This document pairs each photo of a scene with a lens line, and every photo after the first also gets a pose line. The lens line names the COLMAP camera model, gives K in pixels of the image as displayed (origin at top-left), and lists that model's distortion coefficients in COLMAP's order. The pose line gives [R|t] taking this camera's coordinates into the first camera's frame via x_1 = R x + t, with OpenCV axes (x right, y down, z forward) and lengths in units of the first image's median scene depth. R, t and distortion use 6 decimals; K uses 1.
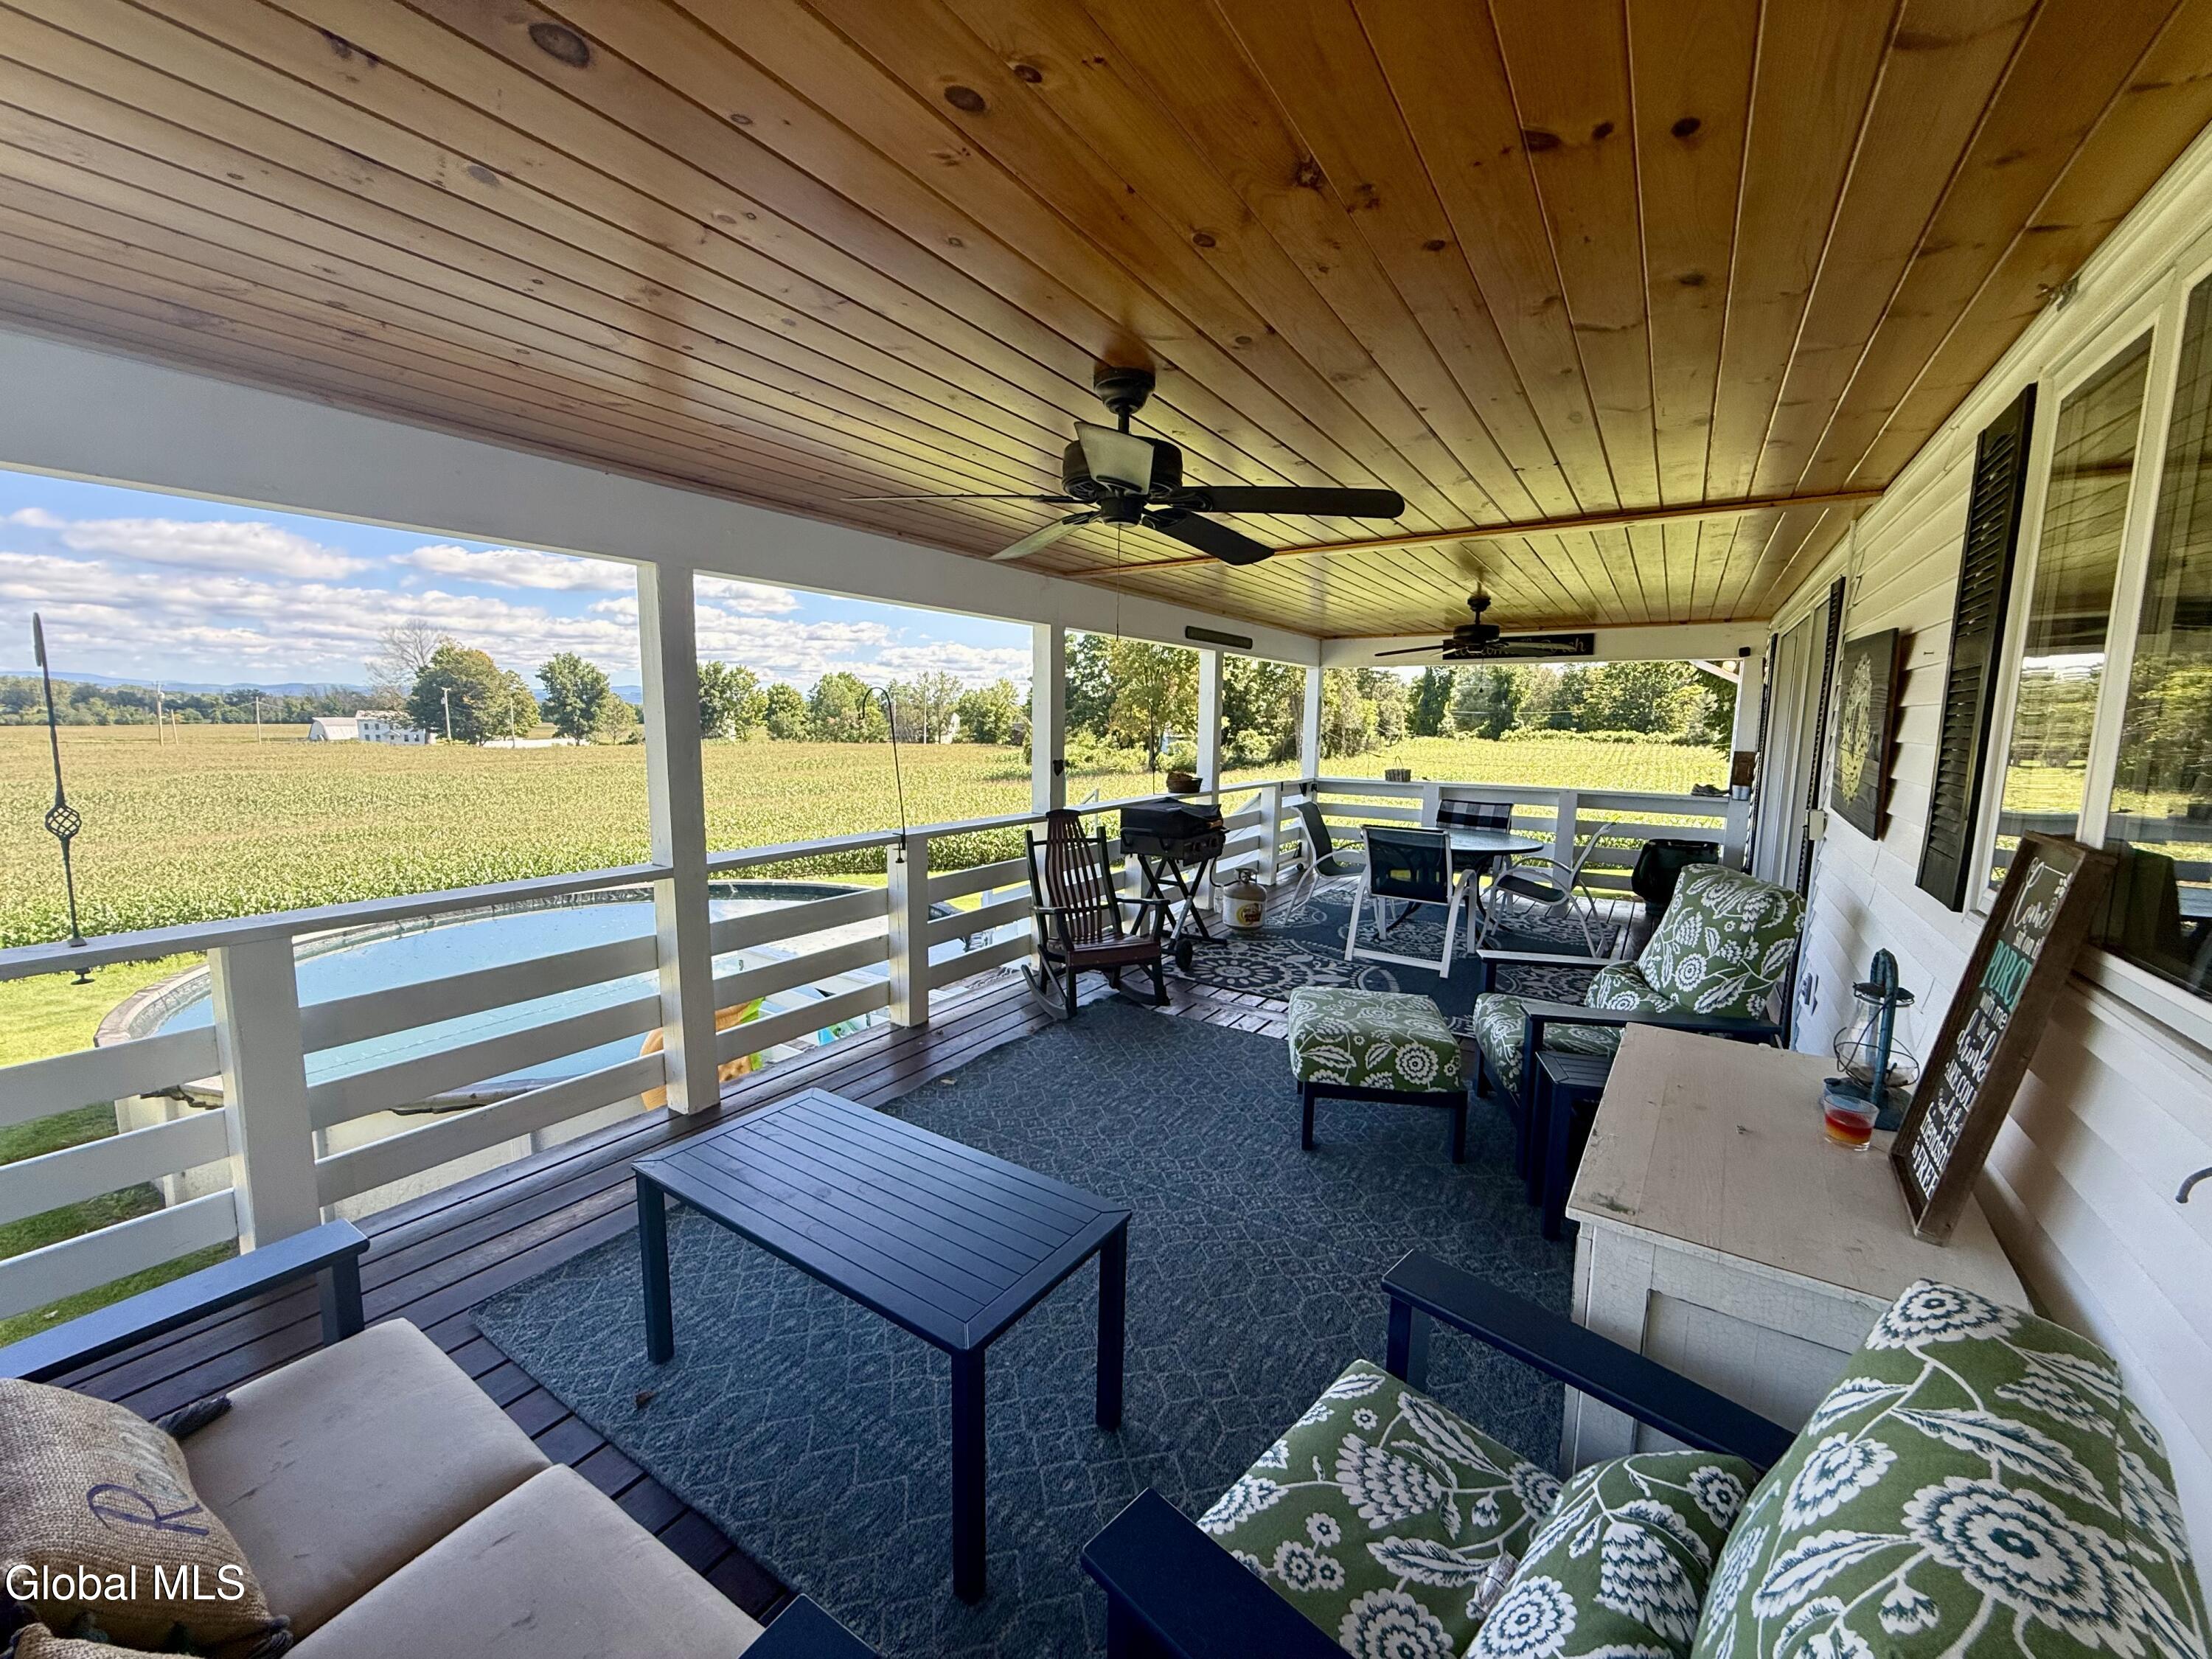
lens RADIAL K [[884.3, 0, 1106.0], [0, 884.3, 829.5], [0, 0, 1]] dist [-0.000080, -0.000034]
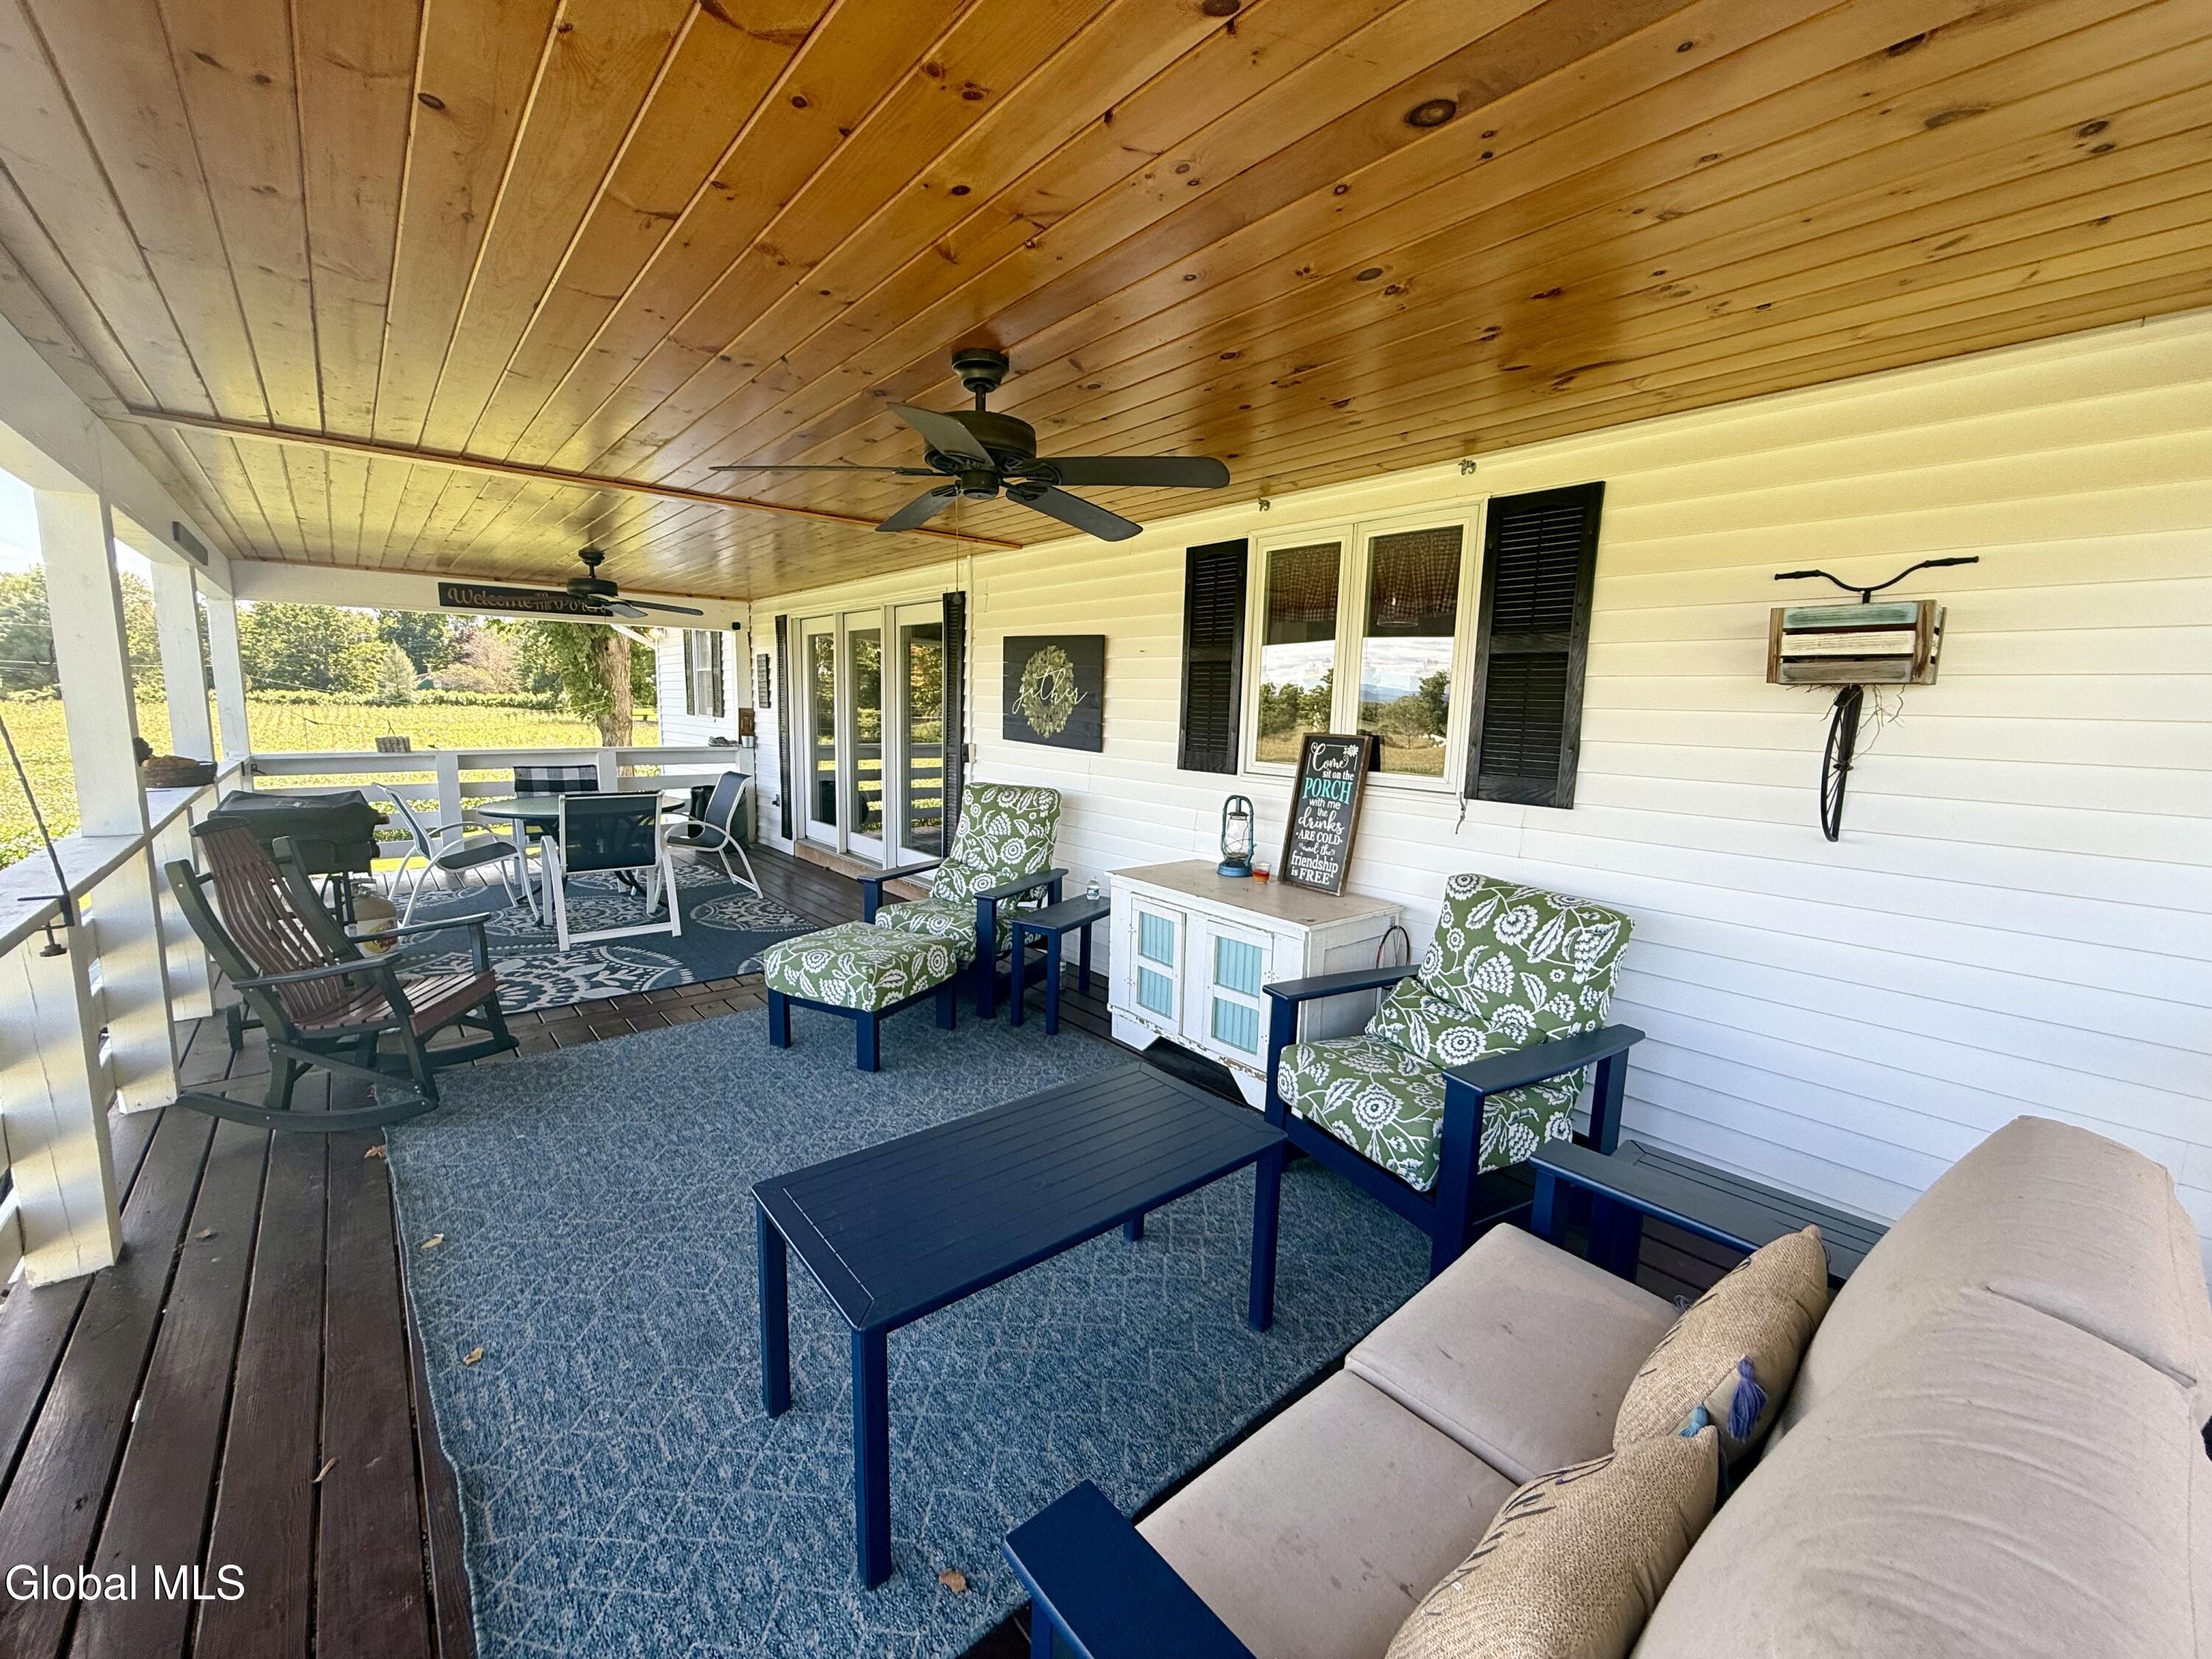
lens RADIAL K [[884.3, 0, 1106.0], [0, 884.3, 829.5], [0, 0, 1]] dist [-0.000080, -0.000034]
pose [[0.289528, -0.145839, 0.945994, -0.393261], [0.103700, 0.987286, 0.120467, -0.022146], [-0.951536, 0.063221, 0.300970, 0.215426]]
